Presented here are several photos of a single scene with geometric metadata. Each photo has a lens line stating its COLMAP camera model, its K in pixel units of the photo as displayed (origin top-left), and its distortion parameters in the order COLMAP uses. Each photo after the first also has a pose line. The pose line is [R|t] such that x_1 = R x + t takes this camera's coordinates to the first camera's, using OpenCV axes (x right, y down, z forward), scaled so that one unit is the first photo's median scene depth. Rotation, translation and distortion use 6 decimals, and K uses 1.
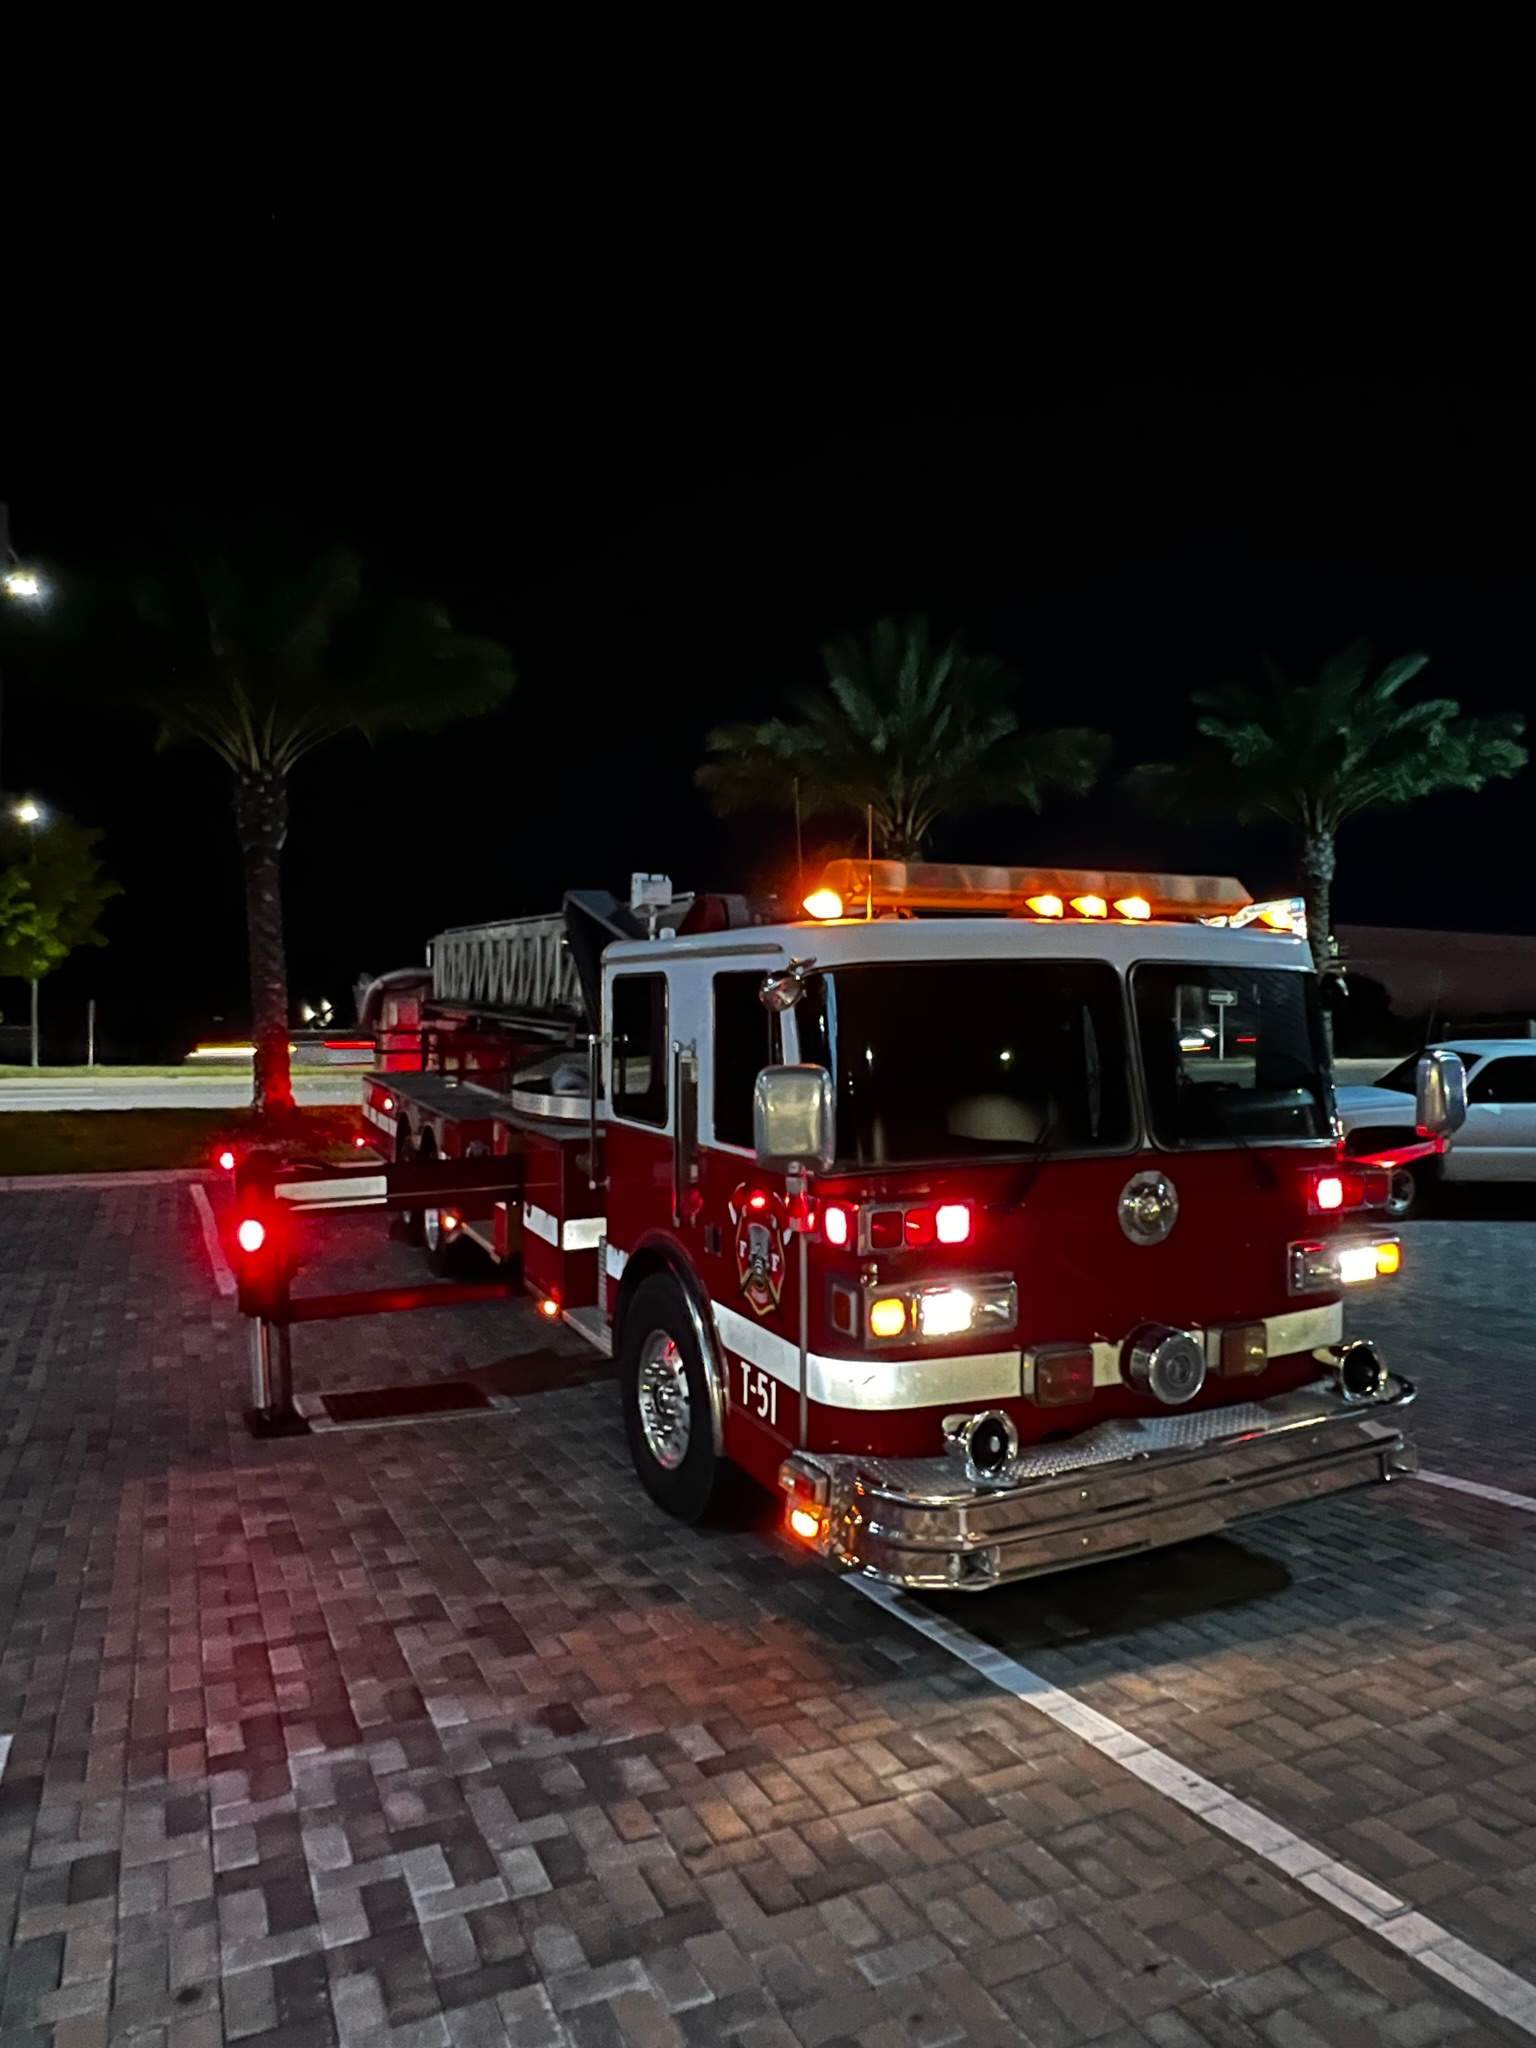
lens RADIAL K [[1317.8, 0, 768.0], [0, 1317.8, 1024.0], [0, 0, 1]] dist [0.000770, 0.000364]
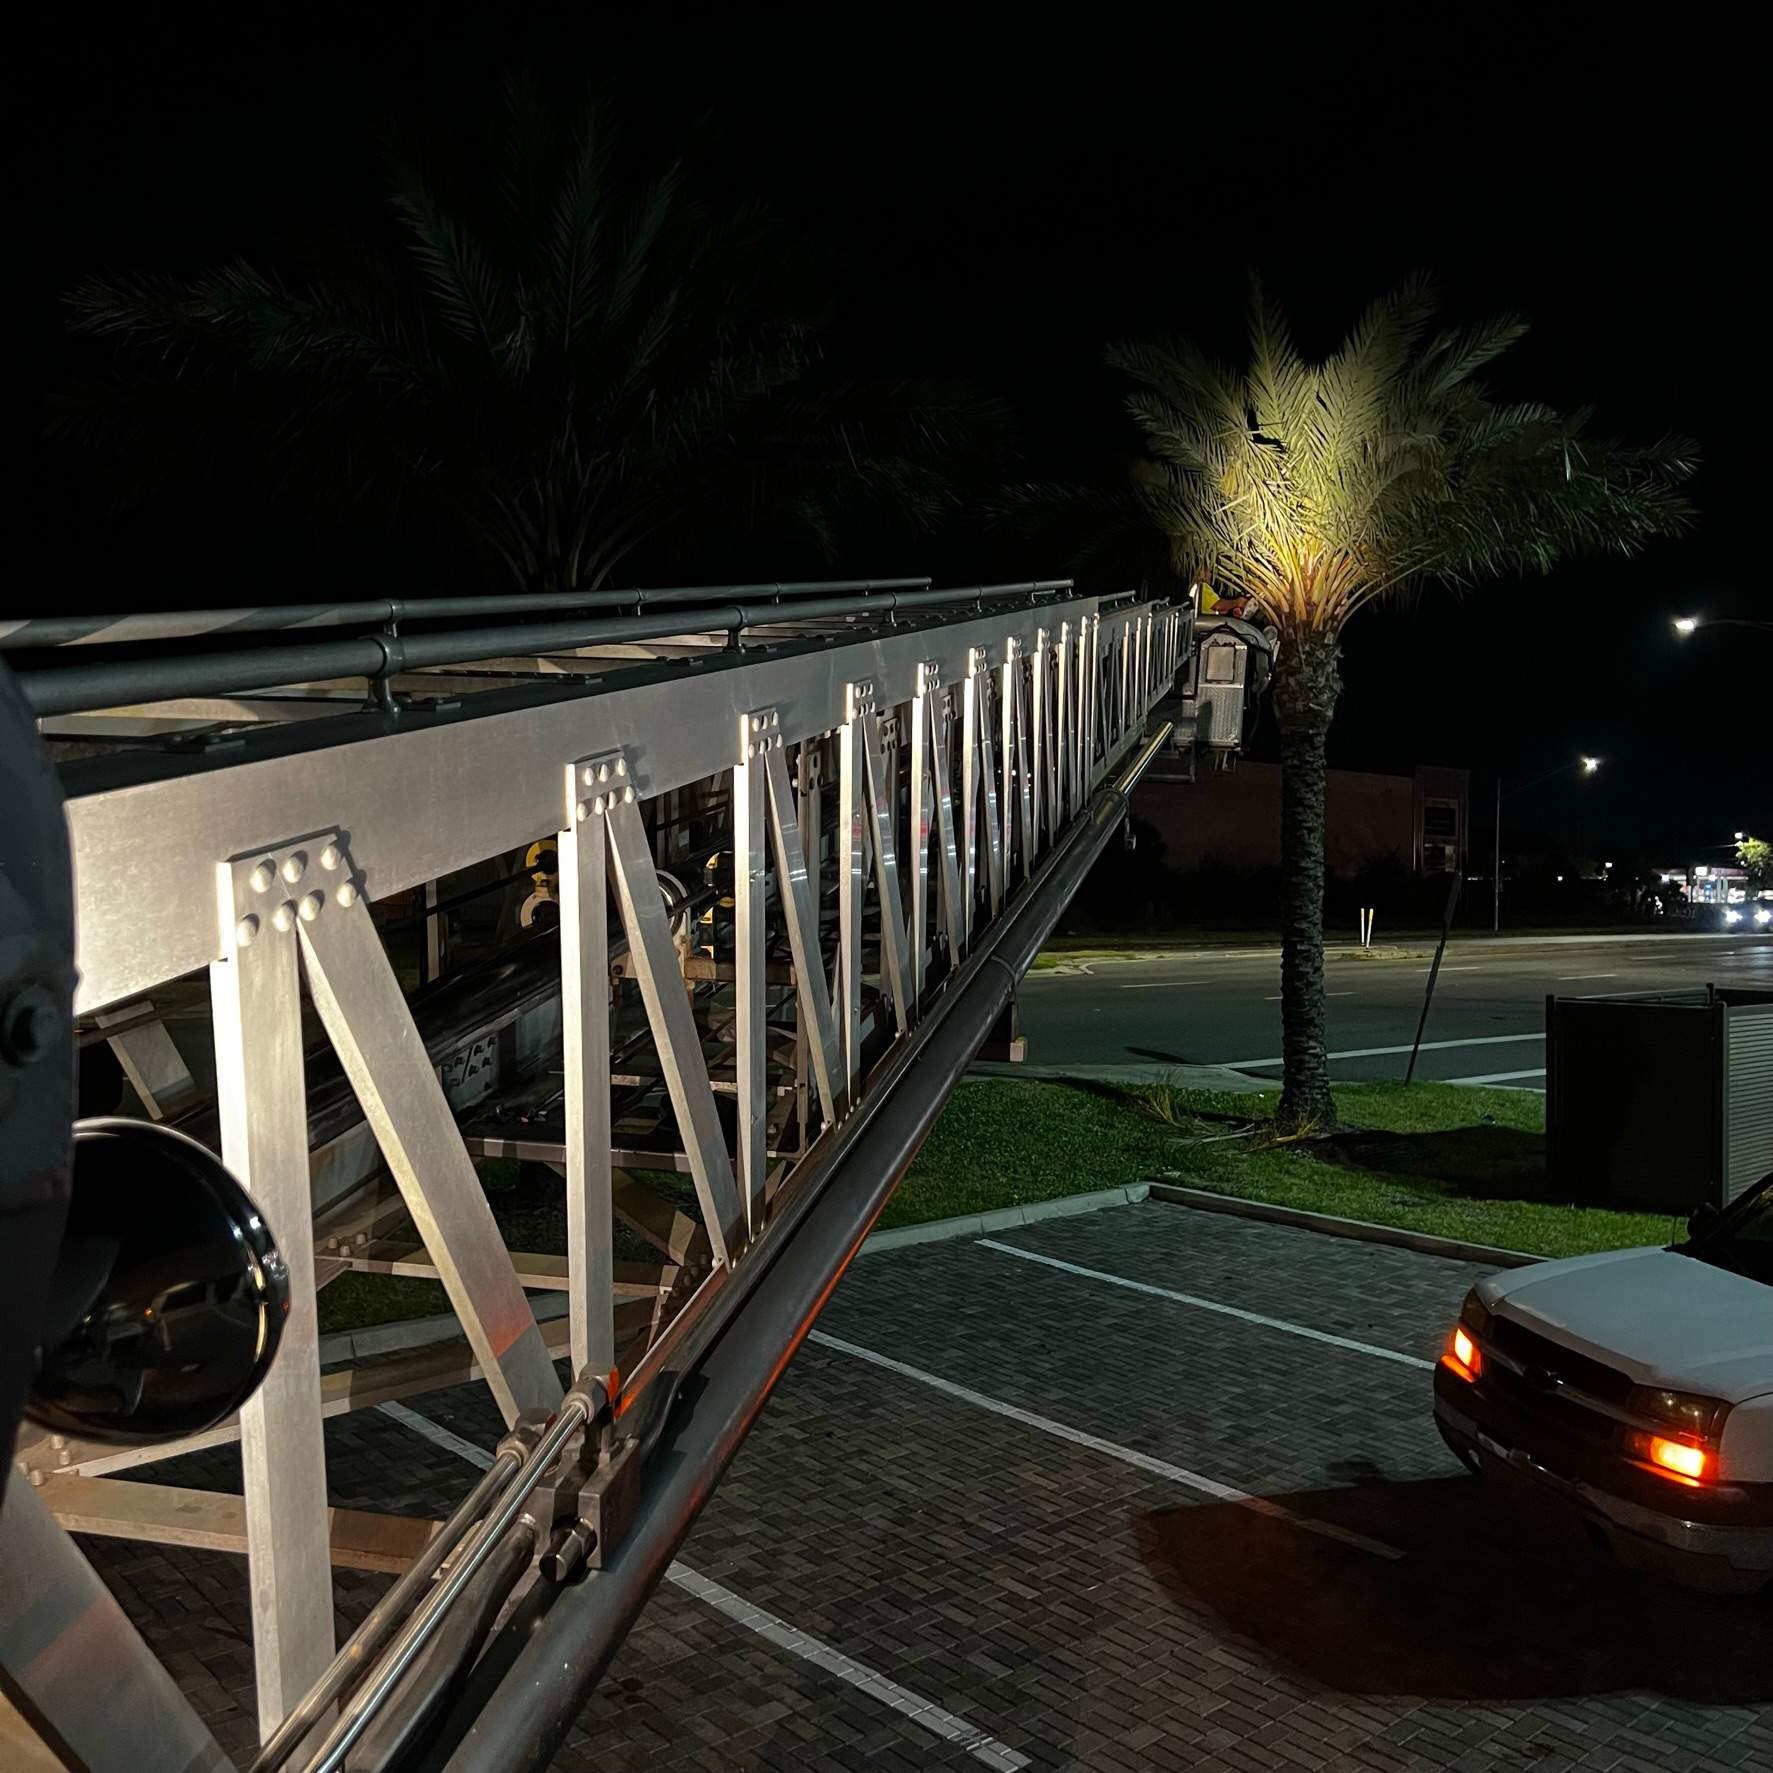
lens RADIAL K [[1735.3, 0, 886.5], [0, 1735.3, 886.5], [0, 0, 1]] dist [0.039280, -0.022273]
pose [[0.947541, 0.011084, 0.319442, 0.021117], [-0.019179, 0.999569, 0.022207, -0.057275], [-0.319058, -0.027168, 0.947346, 0.404881]]
